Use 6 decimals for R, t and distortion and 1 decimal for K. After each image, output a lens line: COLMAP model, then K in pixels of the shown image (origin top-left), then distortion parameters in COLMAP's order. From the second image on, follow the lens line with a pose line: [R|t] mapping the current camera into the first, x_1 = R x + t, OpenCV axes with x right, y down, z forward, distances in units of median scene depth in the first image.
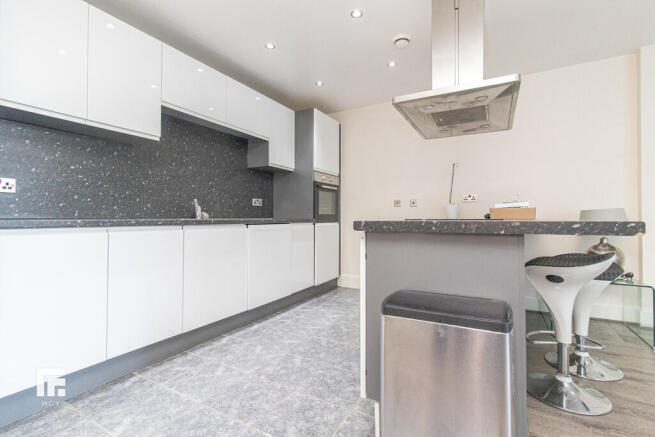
lens RADIAL K [[300.7, 0, 327.5], [0, 300.7, 218.5], [0, 0, 1]] dist [0.000050, -0.000068]
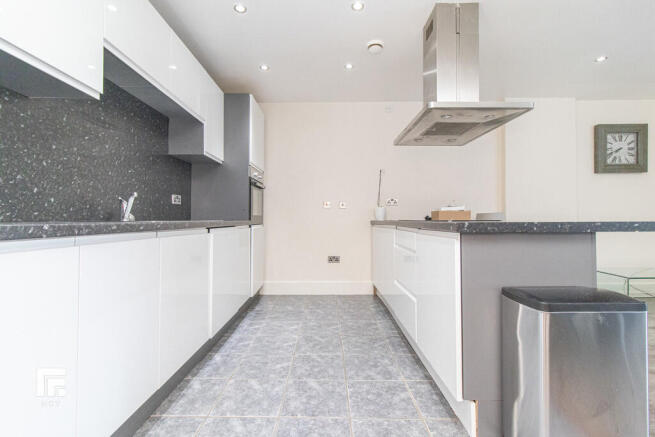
lens RADIAL K [[302.1, 0, 327.5], [0, 302.1, 218.5], [0, 0, 1]] dist [0.000494, 0.000247]
pose [[0.875956, -0.000324, 0.482390, -0.383469], [0.002567, 0.999989, -0.003990, -0.000929], [-0.482384, 0.004733, 0.875947, 0.173986]]
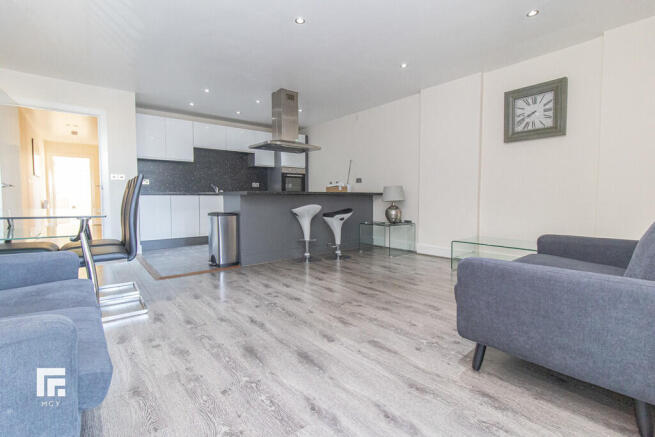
lens RADIAL K [[300.7, 0, 327.5], [0, 300.7, 218.5], [0, 0, 1]] dist [0.000050, -0.000068]
pose [[0.931717, 0.027393, -0.362150, 1.238273], [-0.003693, 0.997815, 0.065974, 0.043697], [0.363165, -0.060132, 0.929782, -0.843864]]
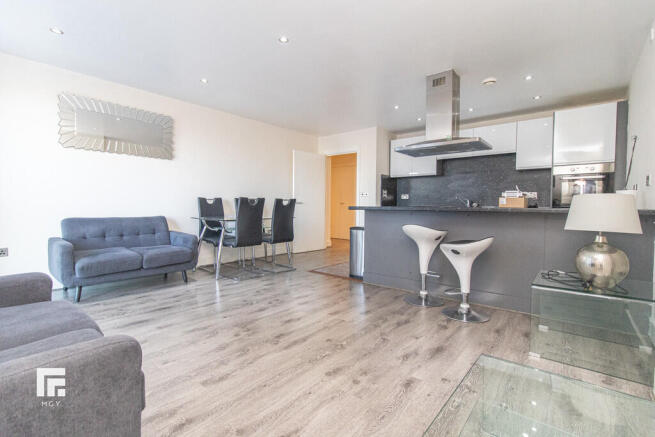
lens RADIAL K [[302.1, 0, 327.5], [0, 302.1, 218.5], [0, 0, 1]] dist [0.000494, 0.000247]
pose [[-0.186769, 0.039243, -0.981620, 1.797537], [-0.016277, 0.998941, 0.043032, 0.007282], [0.982269, 0.024015, -0.185933, 0.515390]]
